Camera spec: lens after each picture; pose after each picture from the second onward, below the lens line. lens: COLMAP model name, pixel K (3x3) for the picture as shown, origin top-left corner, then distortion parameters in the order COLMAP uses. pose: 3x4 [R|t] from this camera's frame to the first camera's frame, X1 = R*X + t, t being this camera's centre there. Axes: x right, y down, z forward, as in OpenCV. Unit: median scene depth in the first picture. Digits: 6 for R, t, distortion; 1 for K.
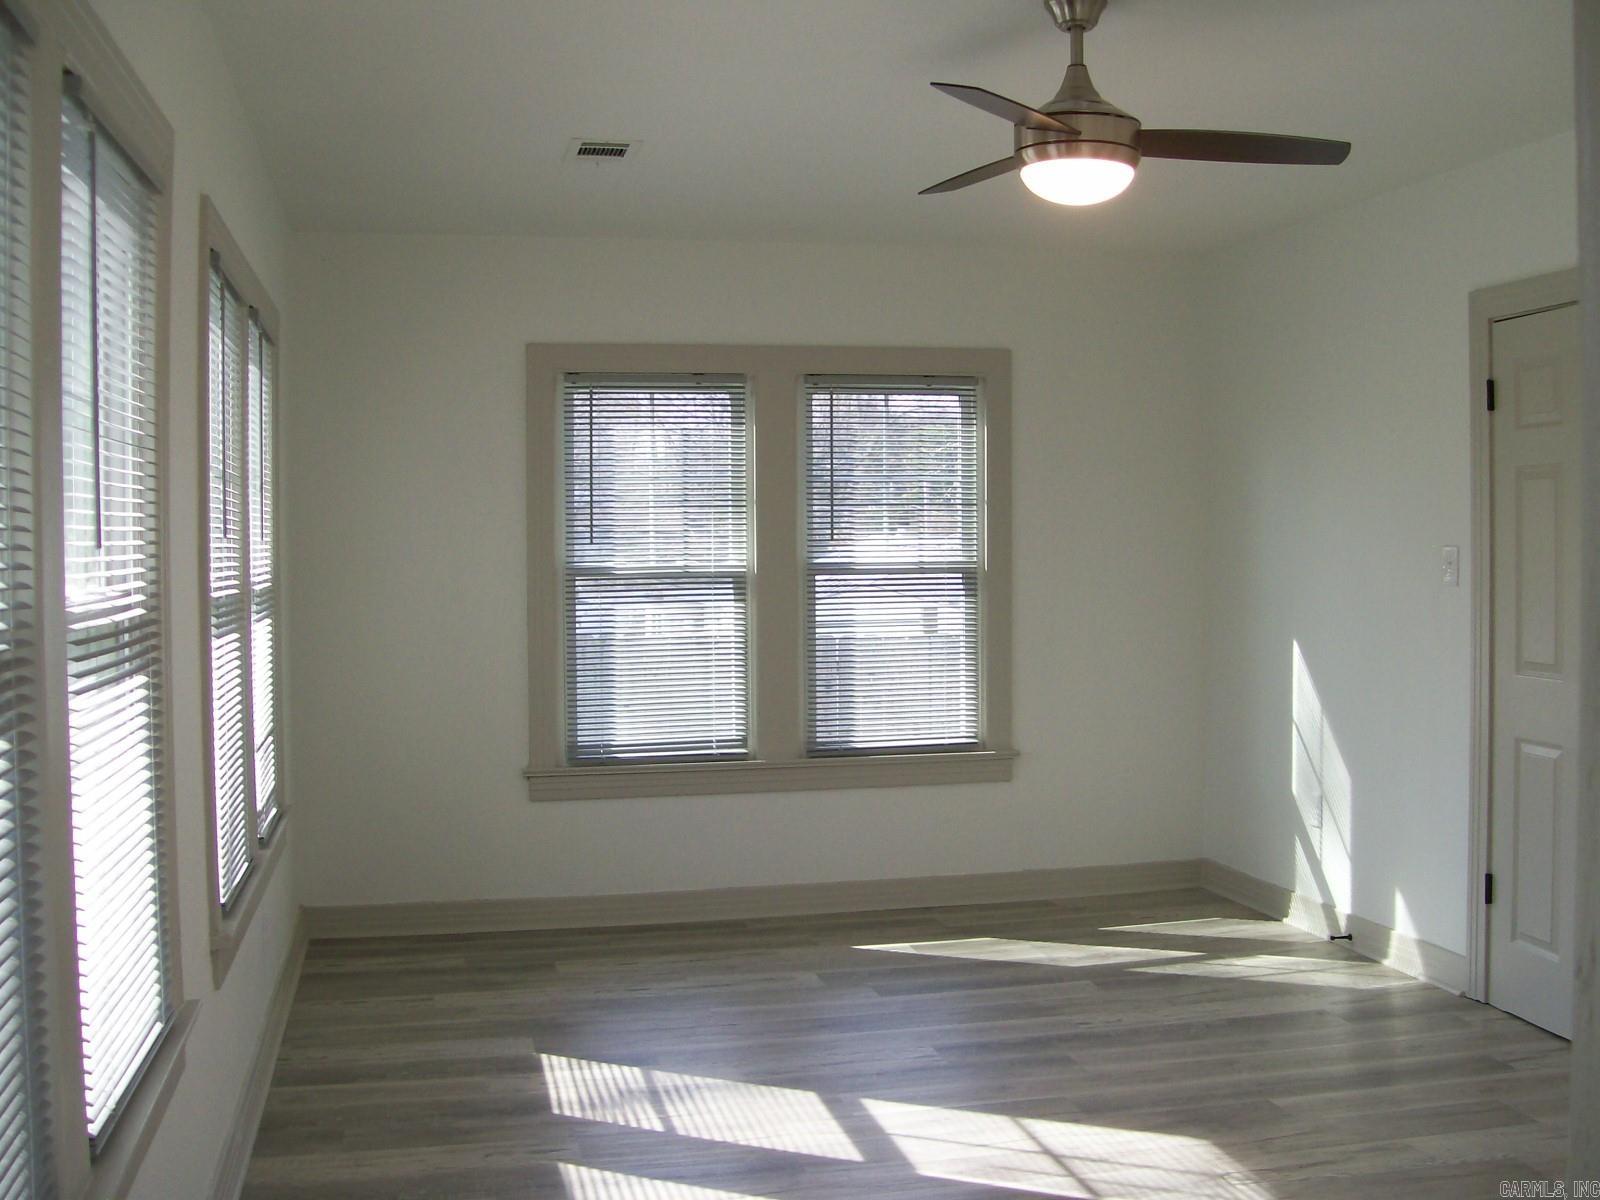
lens RADIAL K [[1757.3, 0, 819.8], [0, 1757.3, 594.5], [0, 0, 1]] dist [-0.187393, 0.157902]
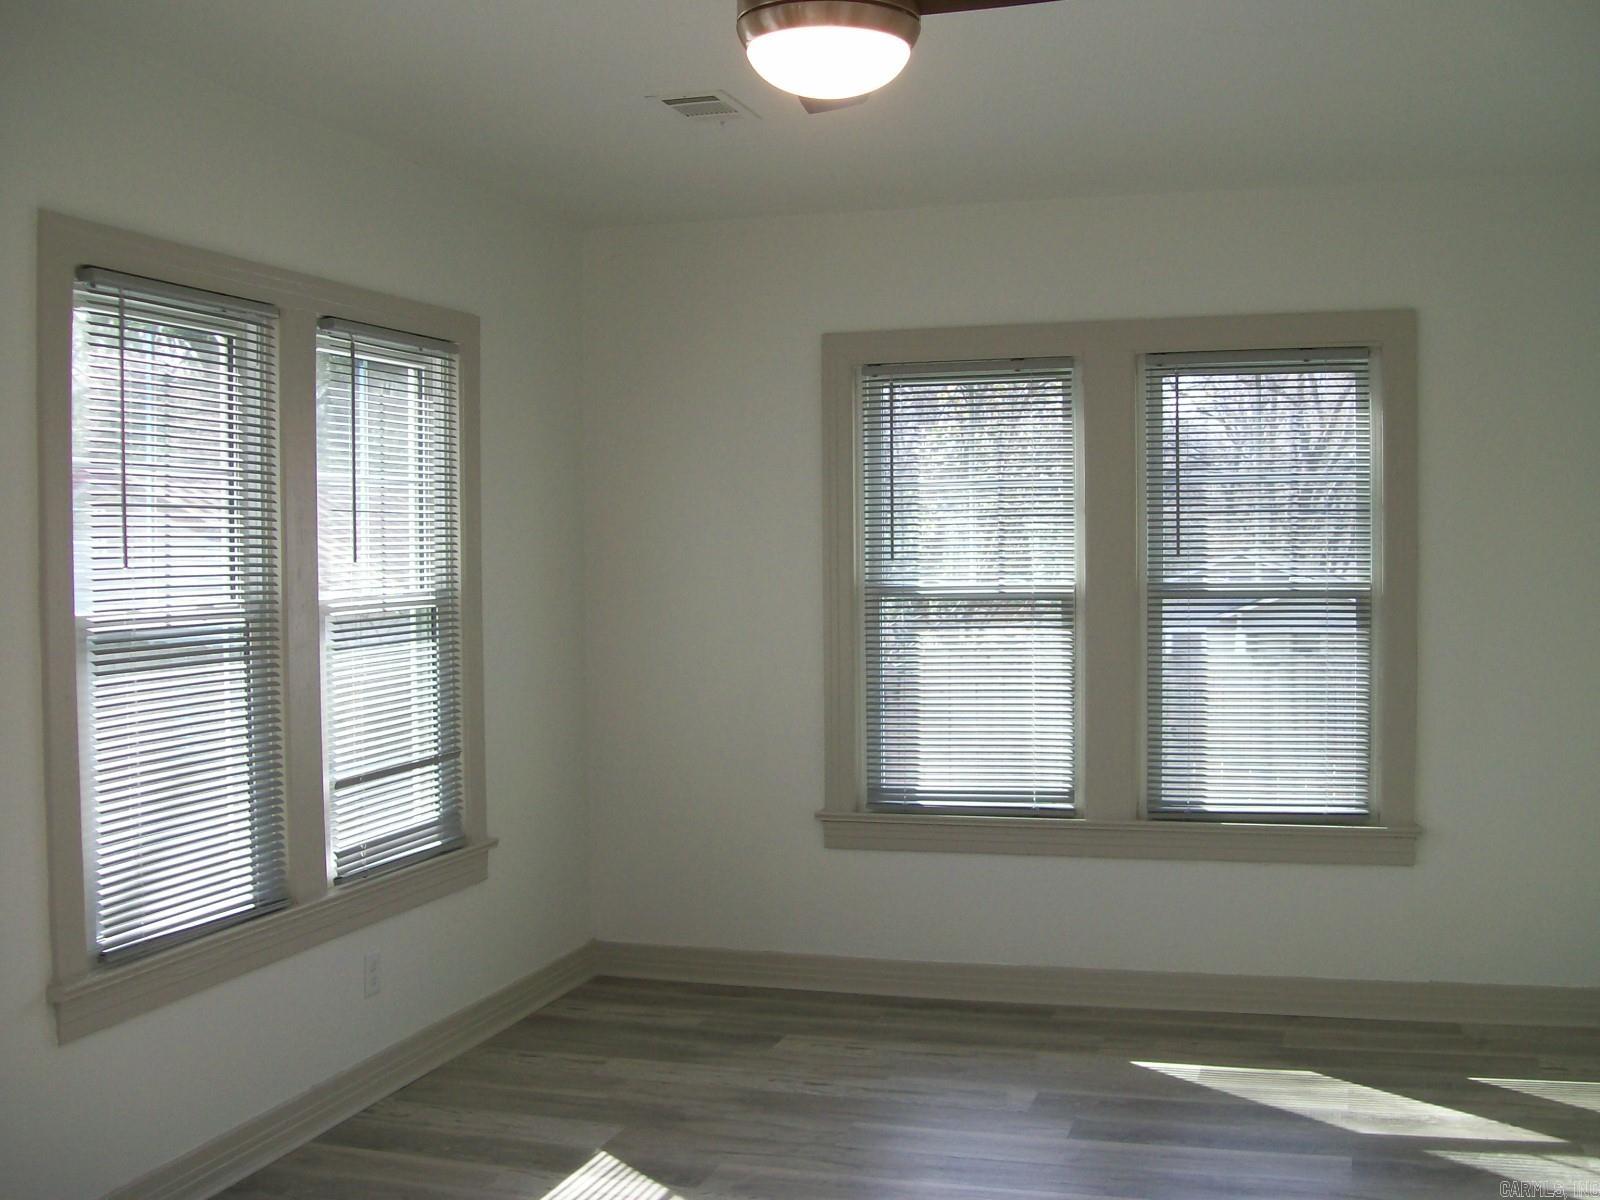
lens RADIAL K [[1757.3, 0, 819.8], [0, 1757.3, 594.5], [0, 0, 1]] dist [-0.187393, 0.157902]
pose [[0.864949, 0.014538, -0.501648, 0.276662], [-0.009799, 0.999879, 0.012082, -0.021660], [0.501763, -0.005535, 0.864987, 0.222456]]
